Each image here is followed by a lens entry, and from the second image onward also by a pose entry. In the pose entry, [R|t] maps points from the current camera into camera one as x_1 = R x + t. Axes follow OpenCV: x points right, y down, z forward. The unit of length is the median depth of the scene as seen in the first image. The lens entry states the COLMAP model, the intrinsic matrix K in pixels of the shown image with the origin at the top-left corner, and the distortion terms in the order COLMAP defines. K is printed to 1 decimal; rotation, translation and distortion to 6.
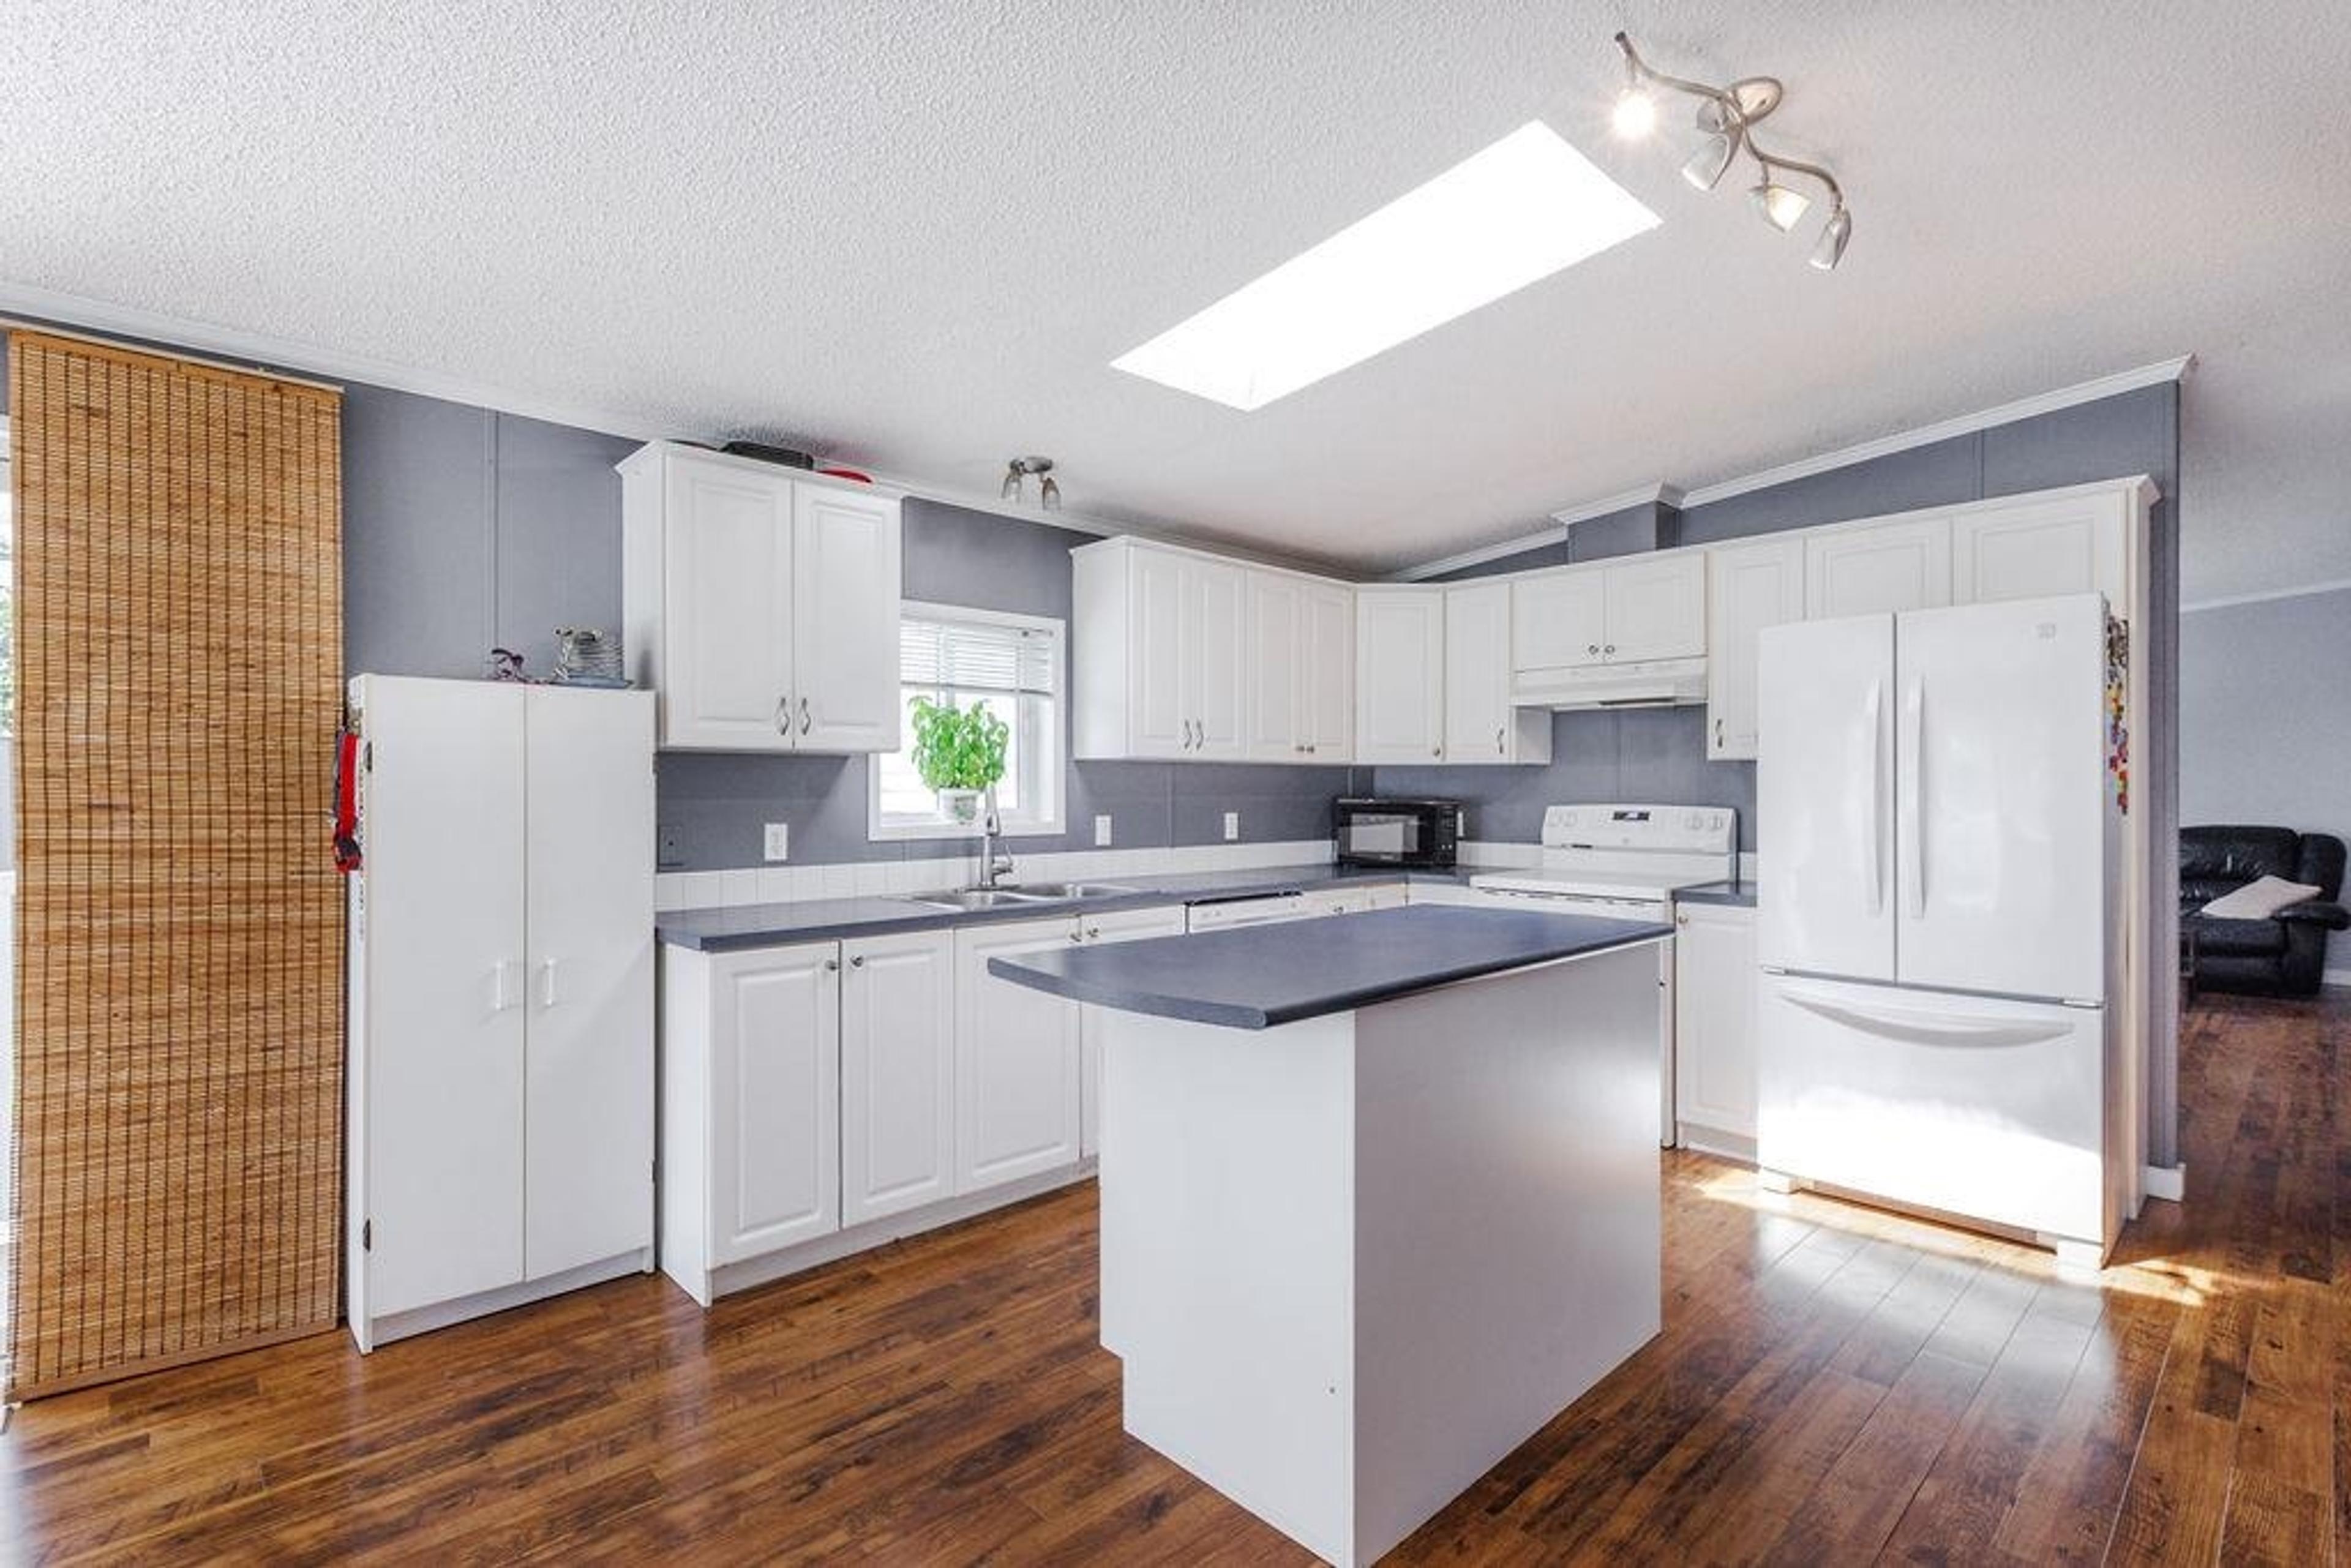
lens RADIAL K [[1268.7, 0, 1175.5], [0, 1268.7, 784.0], [0, 0, 1]] dist [0.001162, -0.002684]
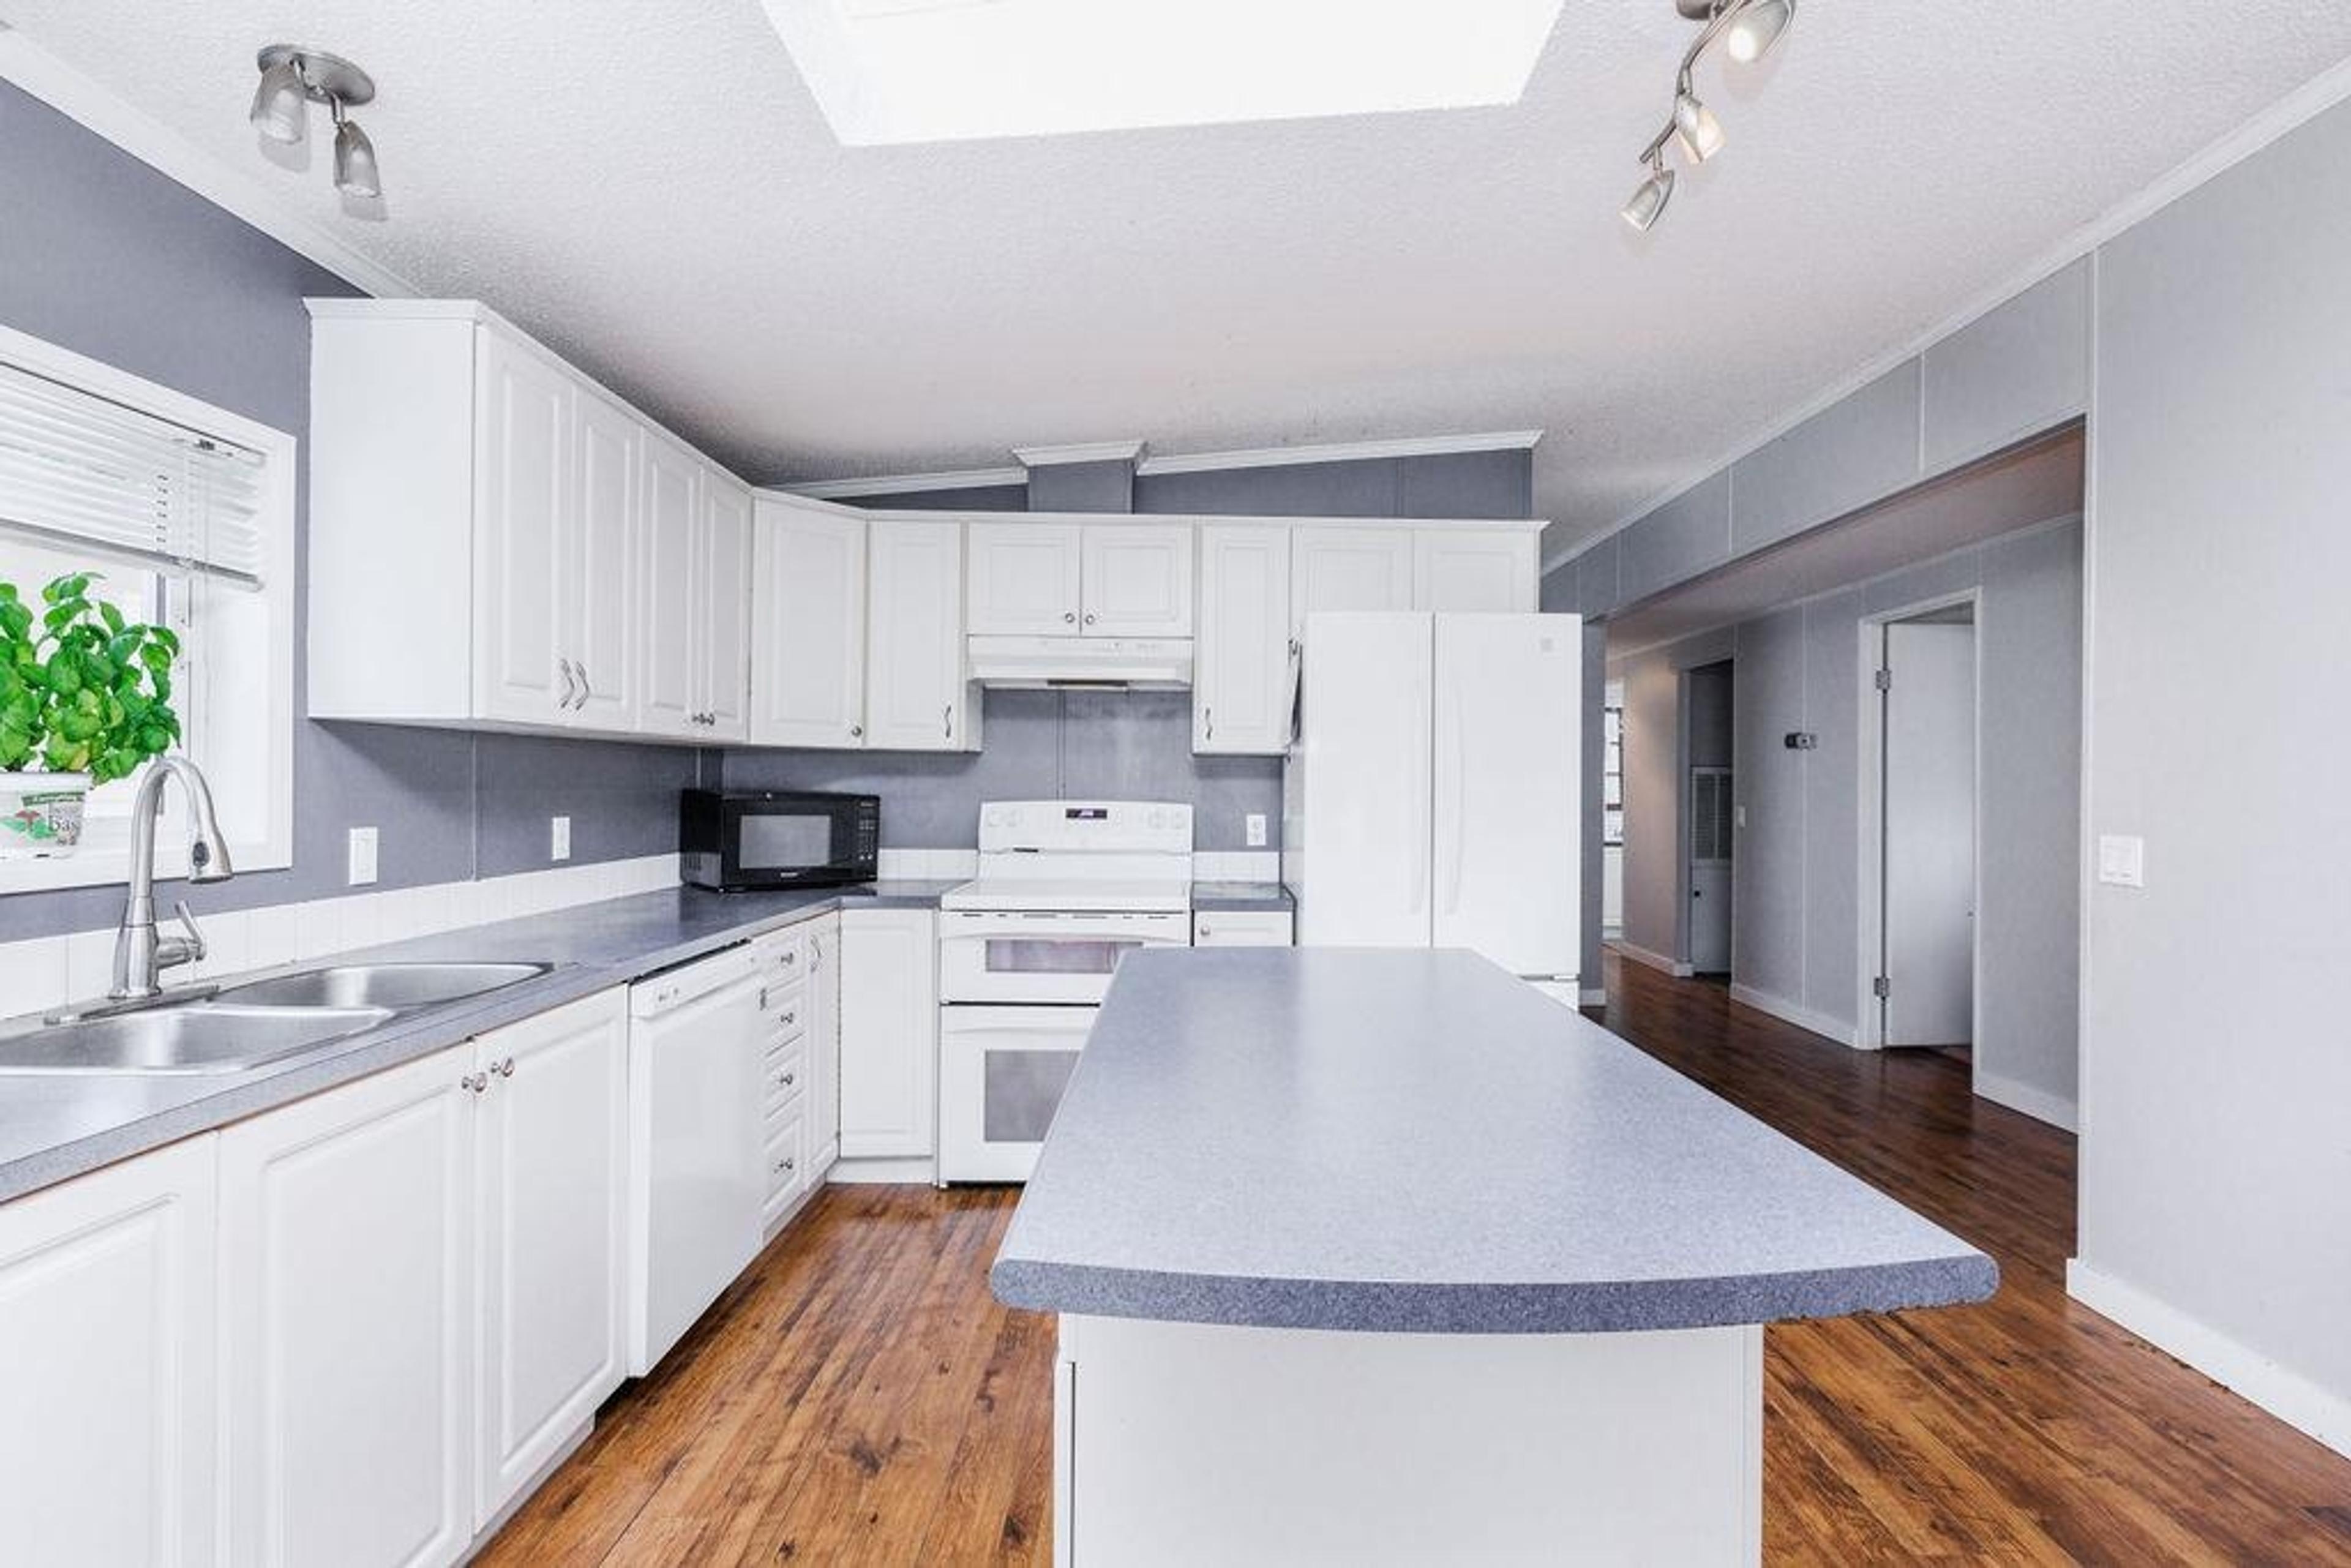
lens RADIAL K [[1186.2, 0, 1308.8], [0, 1186.2, 780.1], [0, 0, 1]] dist [0.000958, 0.000343]
pose [[0.635840, 0.008345, 0.771776, -0.213777], [-0.011845, 0.999929, -0.001053, 0.001406], [-0.771730, -0.008472, 0.635893, 0.440171]]
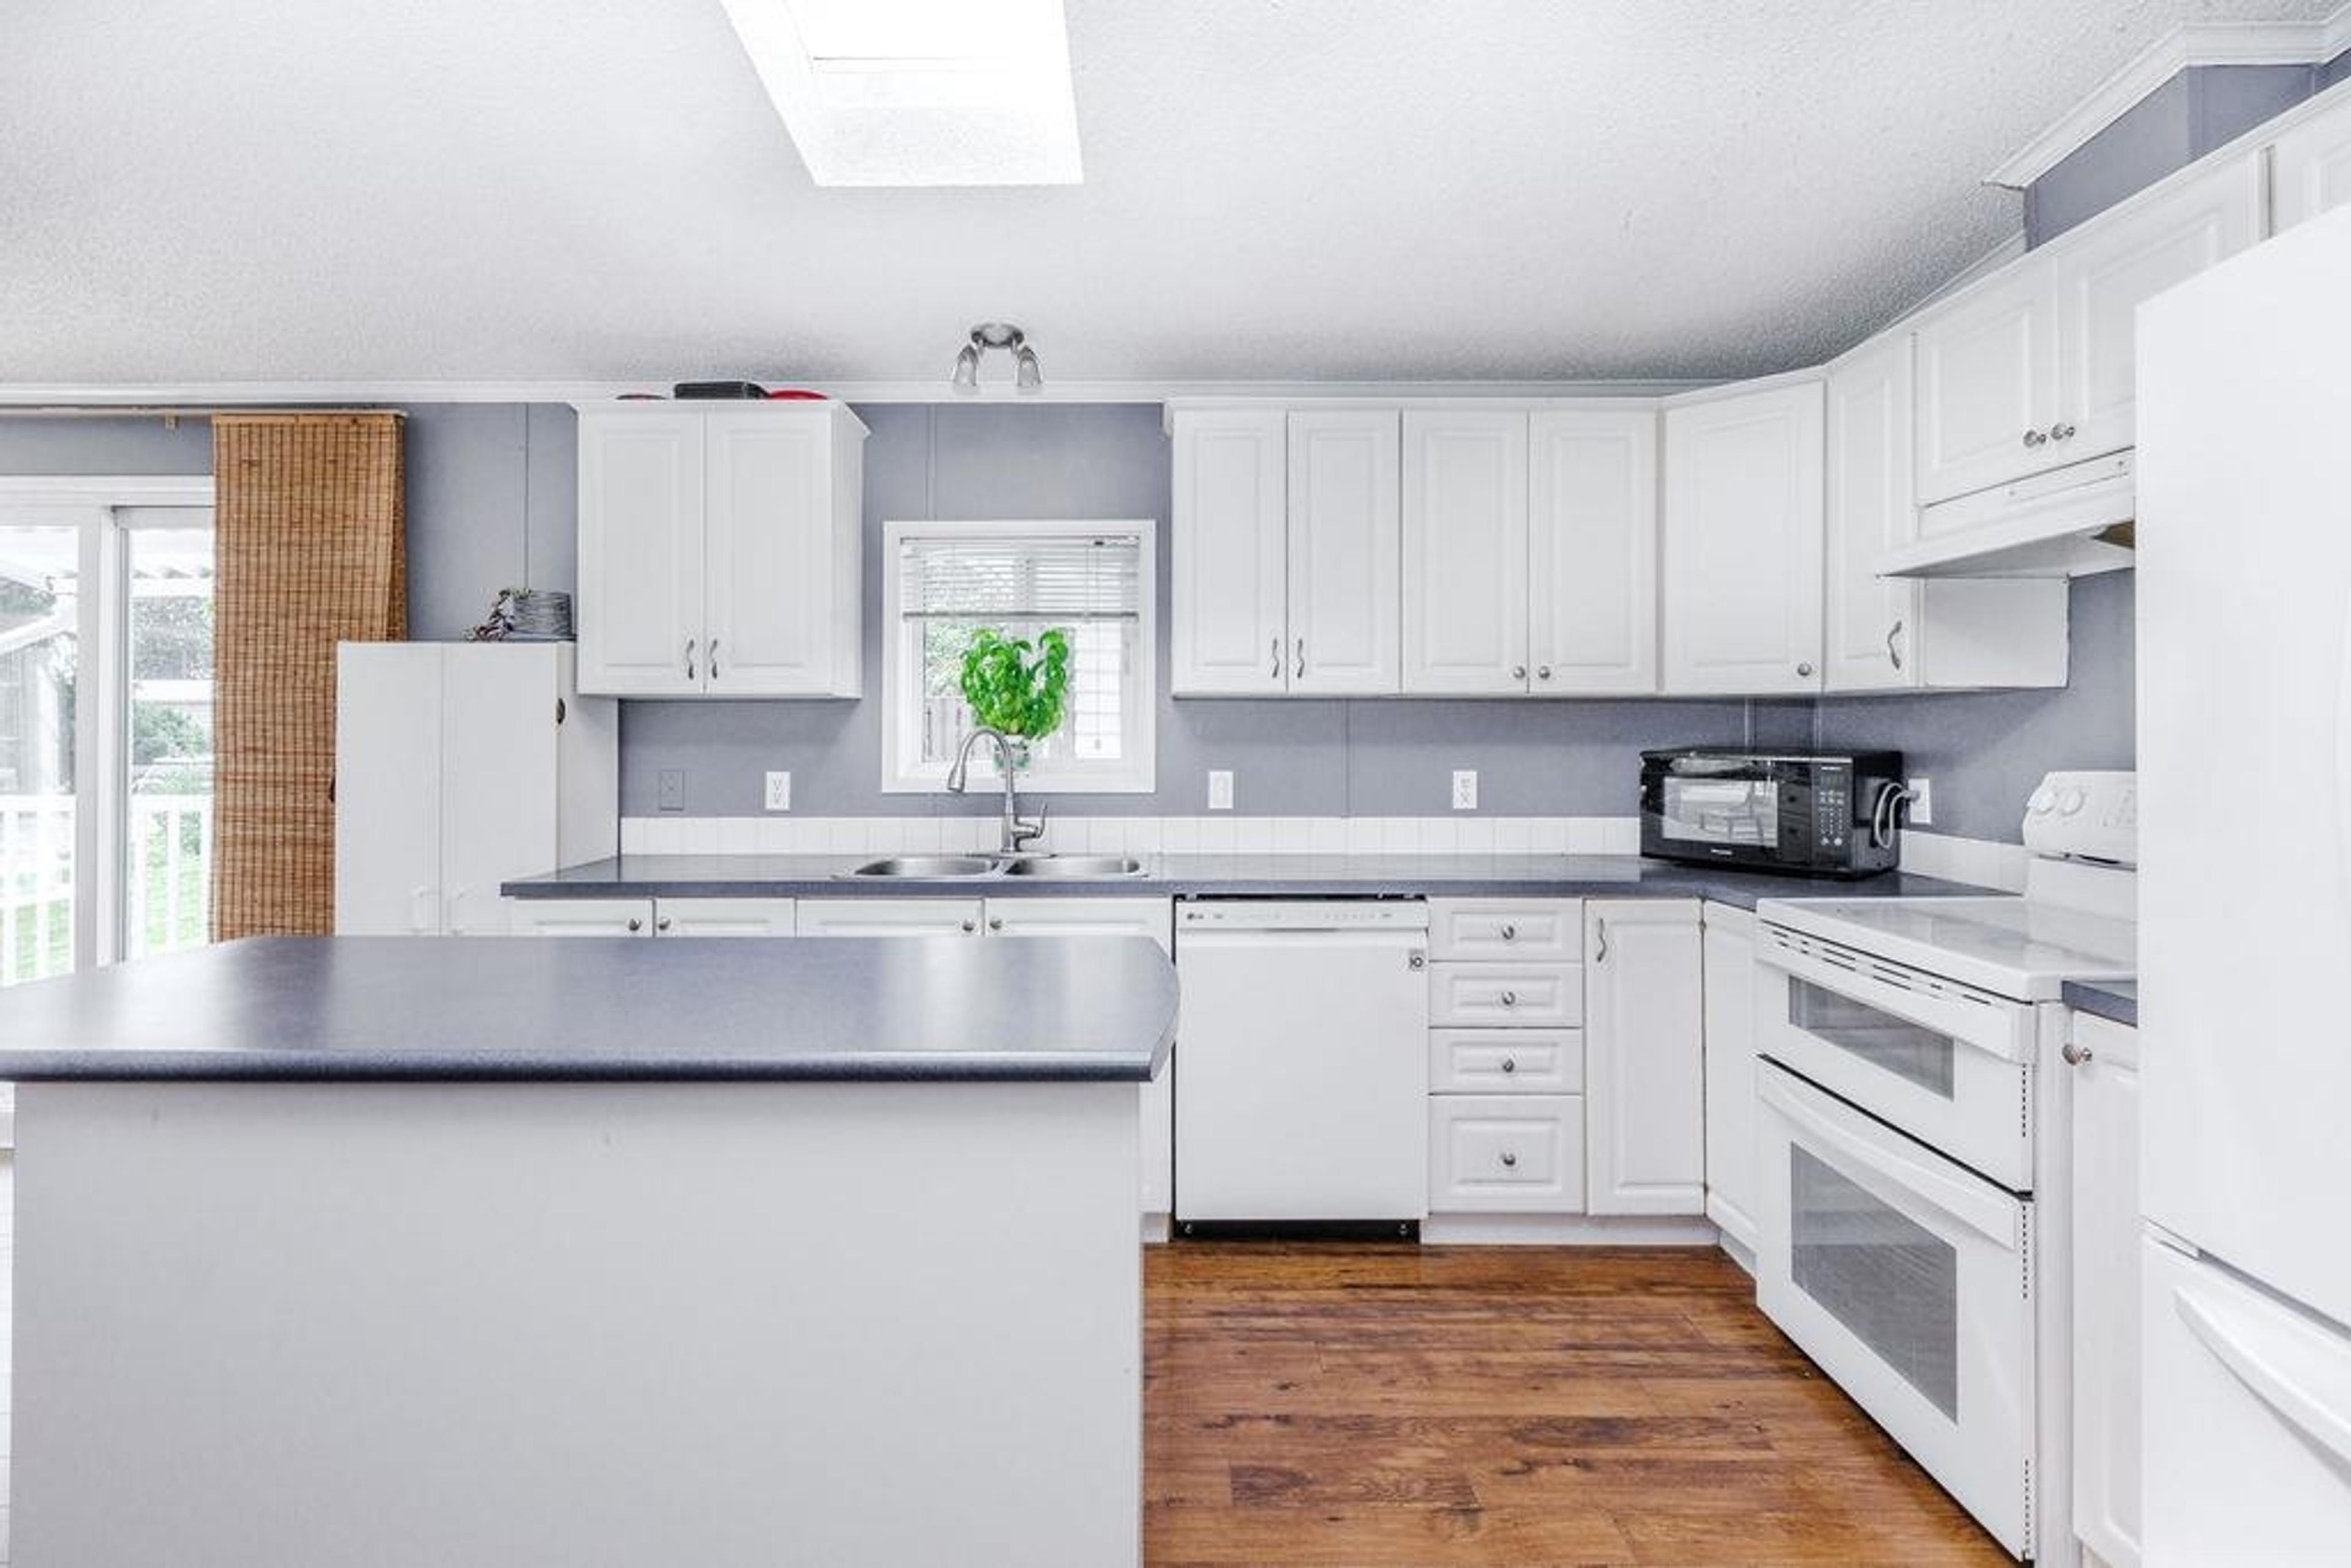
lens RADIAL K [[1232.6, 0, 1153.5], [0, 1232.6, 718.8], [0, 0, 1]] dist [-0.000996, -0.000123]
pose [[0.674108, -0.008621, -0.738583, 0.526049], [0.003631, 0.999958, -0.008357, 0.000127], [0.738624, 0.002952, 0.674111, 0.538711]]
